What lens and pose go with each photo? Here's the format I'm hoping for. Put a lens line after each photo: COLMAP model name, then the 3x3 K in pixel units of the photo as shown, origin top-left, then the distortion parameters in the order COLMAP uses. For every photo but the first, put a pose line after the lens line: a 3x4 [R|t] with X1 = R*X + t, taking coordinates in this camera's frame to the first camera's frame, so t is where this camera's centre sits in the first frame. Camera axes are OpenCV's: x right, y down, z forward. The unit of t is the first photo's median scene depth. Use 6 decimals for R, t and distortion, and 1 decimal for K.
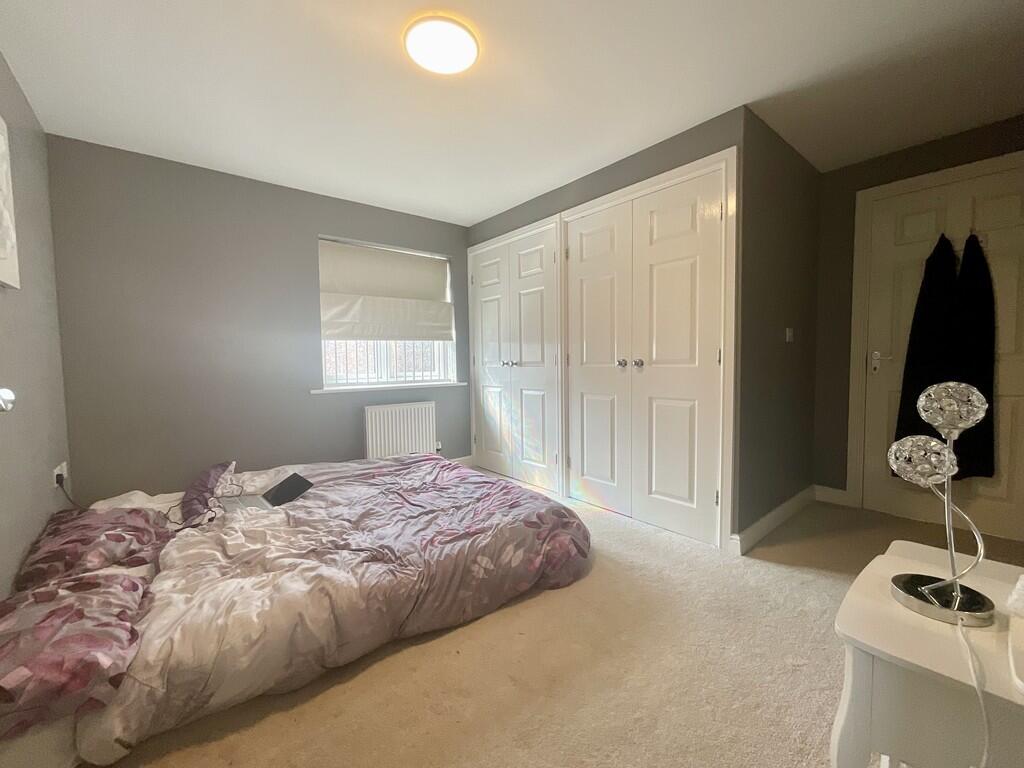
lens RADIAL K [[416.2, 0, 512.9], [0, 416.2, 383.2], [0, 0, 1]] dist [0.001646, -0.002017]
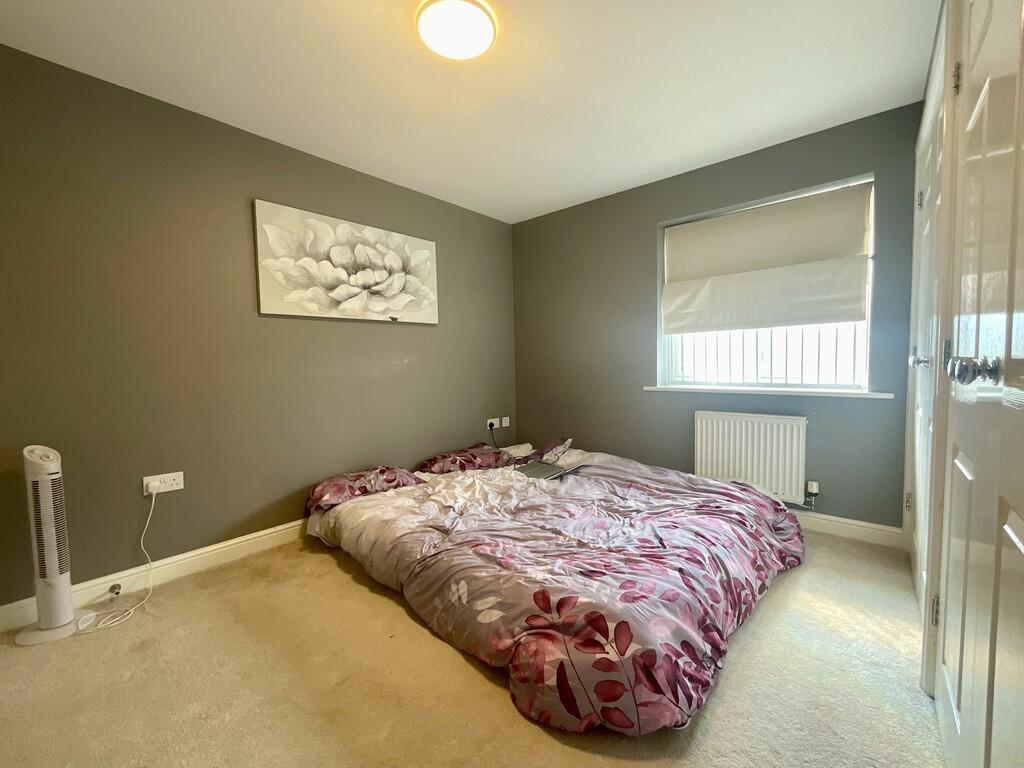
lens RADIAL K [[416.2, 0, 512.9], [0, 416.2, 385.0], [0, 0, 1]] dist [0.001646, -0.002017]
pose [[0.166288, 0.066933, -0.983803, 0.527098], [-0.035653, 0.997449, 0.061835, -0.044104], [0.985432, 0.024793, 0.168251, 0.626644]]
